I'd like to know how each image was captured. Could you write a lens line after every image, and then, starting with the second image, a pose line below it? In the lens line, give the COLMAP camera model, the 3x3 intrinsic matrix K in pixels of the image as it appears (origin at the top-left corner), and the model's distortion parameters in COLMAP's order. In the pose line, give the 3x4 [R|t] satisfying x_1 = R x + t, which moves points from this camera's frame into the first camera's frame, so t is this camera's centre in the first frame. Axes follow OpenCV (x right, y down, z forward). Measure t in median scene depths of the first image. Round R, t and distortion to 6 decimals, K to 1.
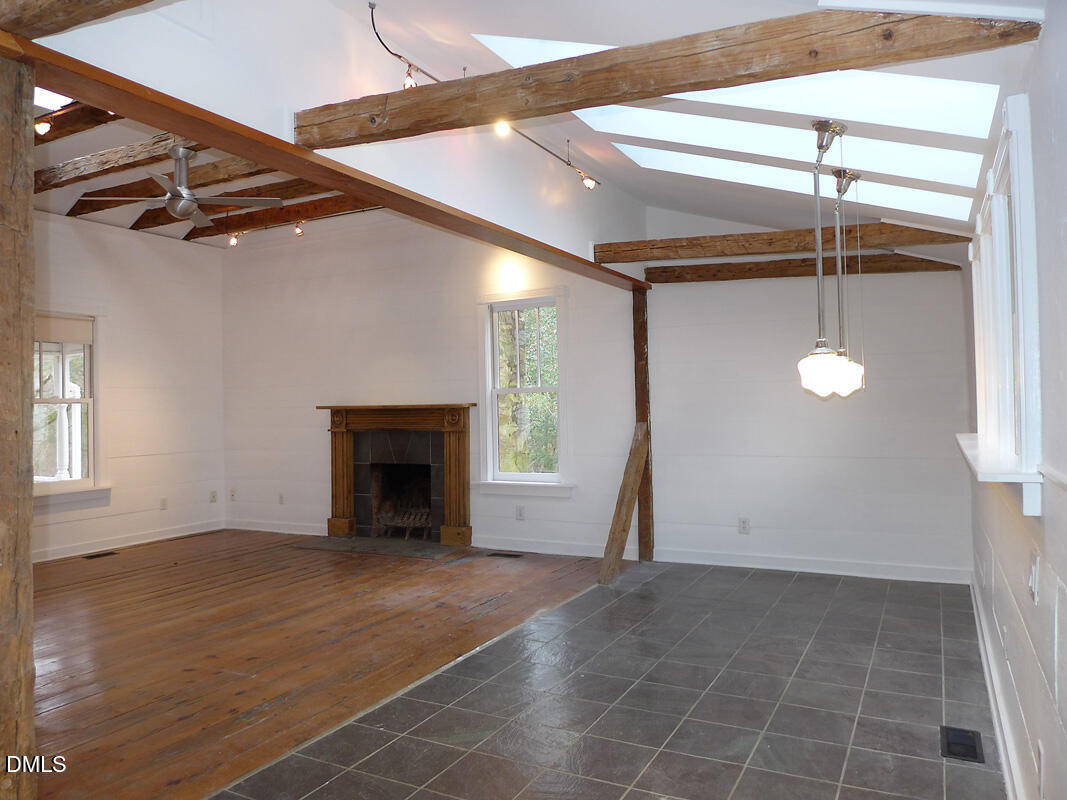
lens RADIAL K [[764.4, 0, 519.5], [0, 764.4, 400.6], [0, 0, 1]] dist [-0.034855, 0.000118]
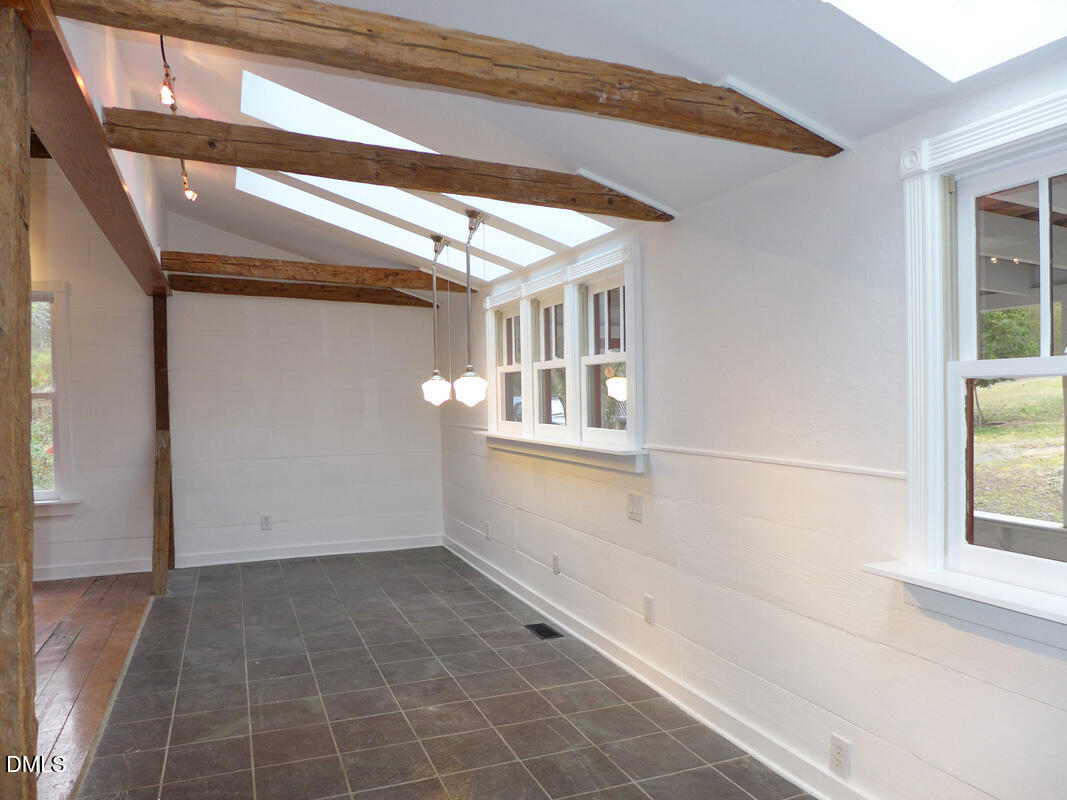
lens RADIAL K [[780.1, 0, 536.1], [0, 780.1, 411.8], [0, 0, 1]] dist [-0.053698, 0.003740]
pose [[0.642340, -0.008827, 0.766369, -0.417748], [0.000903, 0.999942, 0.010761, -0.007932], [-0.766419, -0.006220, 0.642311, -0.011288]]
